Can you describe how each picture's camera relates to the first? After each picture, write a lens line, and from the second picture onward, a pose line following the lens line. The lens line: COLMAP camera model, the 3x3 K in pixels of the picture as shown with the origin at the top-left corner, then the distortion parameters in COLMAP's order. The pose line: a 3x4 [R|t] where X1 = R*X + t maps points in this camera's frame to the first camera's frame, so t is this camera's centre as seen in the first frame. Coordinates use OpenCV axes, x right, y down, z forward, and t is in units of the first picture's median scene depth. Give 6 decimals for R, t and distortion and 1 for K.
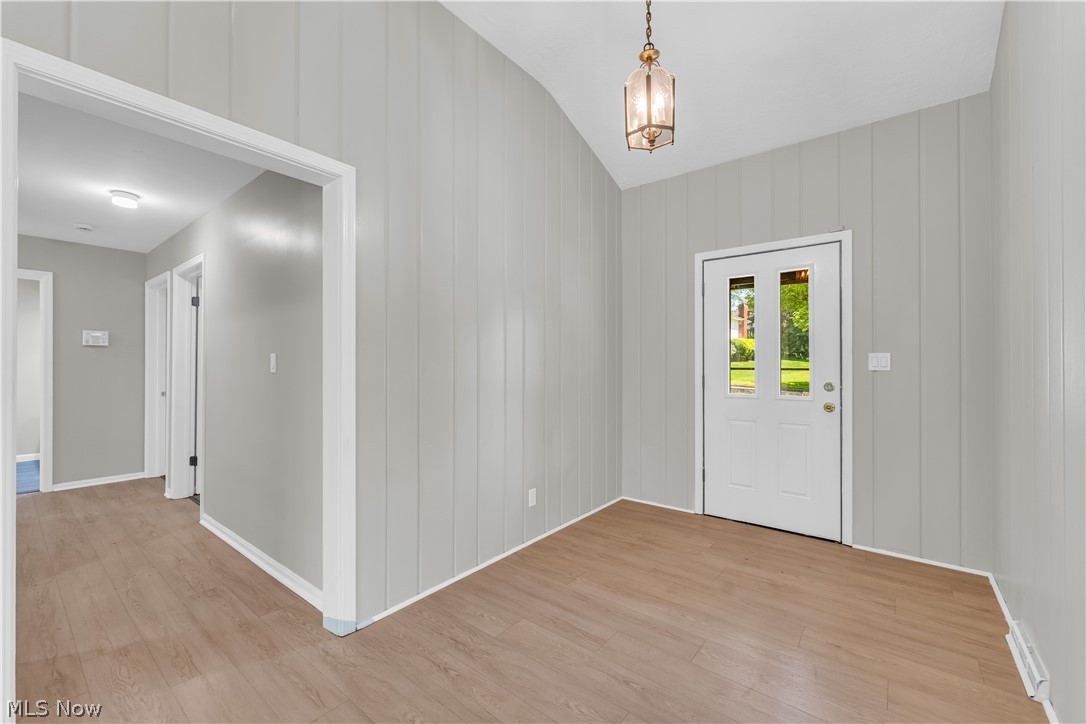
lens RADIAL K [[442.3, 0, 543.0], [0, 442.3, 362.0], [0, 0, 1]] dist [-0.000158, 0.000019]
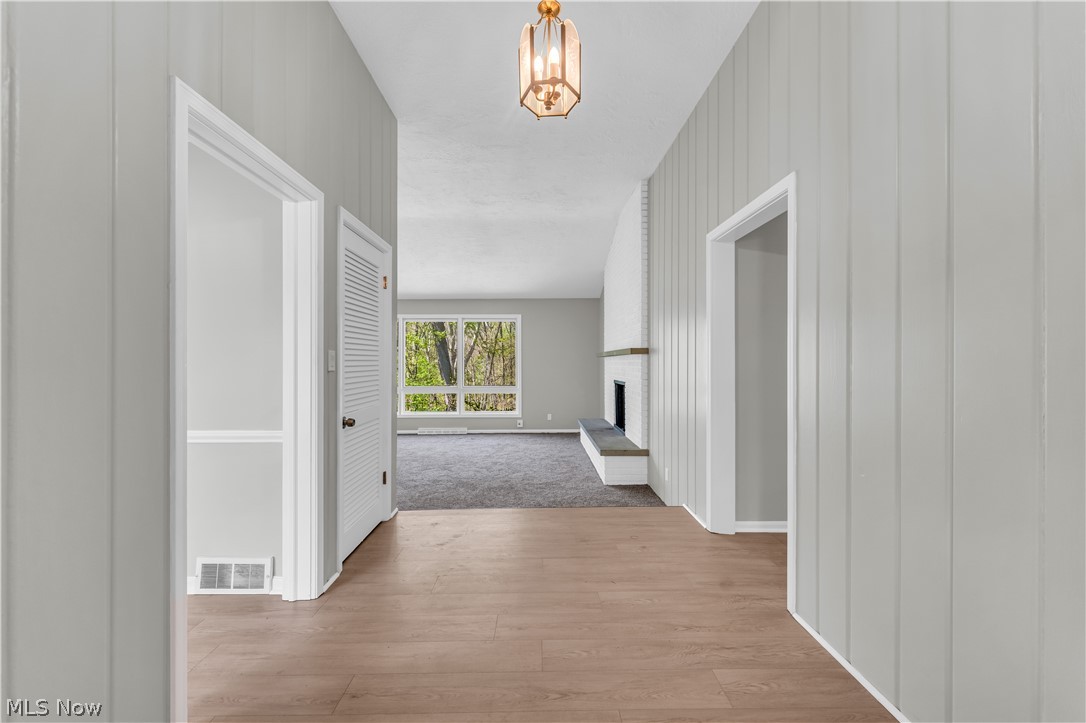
lens RADIAL K [[442.3, 0, 543.0], [0, 442.3, 361.5], [0, 0, 1]] dist [-0.000158, 0.000019]
pose [[-0.769574, -0.000203, -0.638557, 0.799041], [0.002540, 0.999991, -0.003378, 0.010471], [0.638552, -0.004221, -0.769567, 1.640740]]
